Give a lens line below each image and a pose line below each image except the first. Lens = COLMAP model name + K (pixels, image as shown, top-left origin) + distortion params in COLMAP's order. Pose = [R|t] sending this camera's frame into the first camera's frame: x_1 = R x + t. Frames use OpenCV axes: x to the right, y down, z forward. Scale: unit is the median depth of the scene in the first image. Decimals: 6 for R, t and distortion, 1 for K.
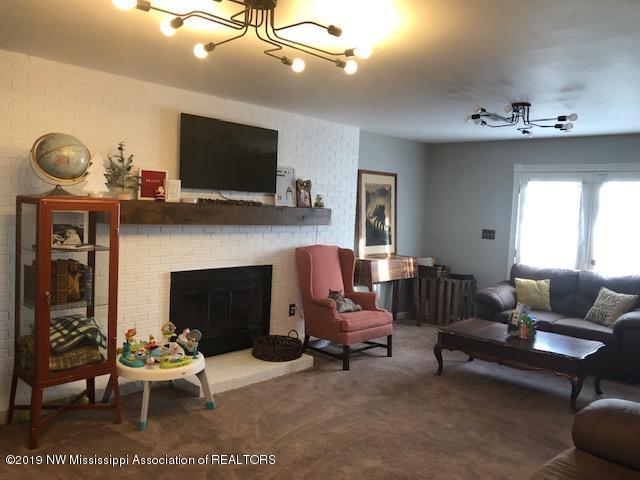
lens RADIAL K [[514.2, 0, 321.8], [0, 514.2, 235.0], [0, 0, 1]] dist [0.065266, -0.104446]
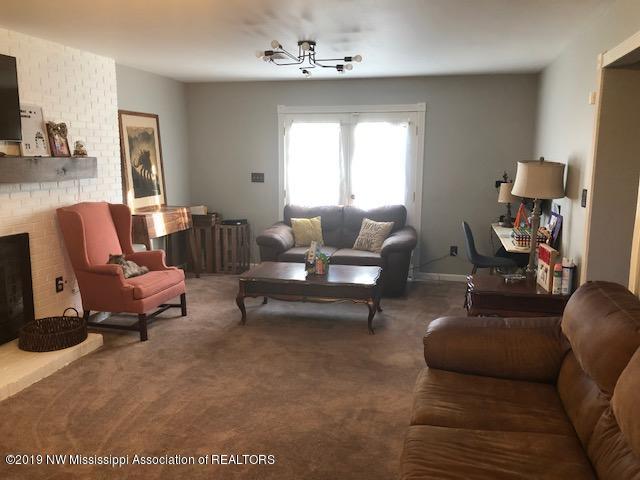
lens RADIAL K [[514.2, 0, 321.8], [0, 514.2, 235.0], [0, 0, 1]] dist [0.065266, -0.104446]
pose [[0.866180, -0.117196, 0.485796, -0.090675], [0.064965, 0.990270, 0.123064, -0.006920], [-0.495492, -0.075036, 0.865366, 0.085015]]
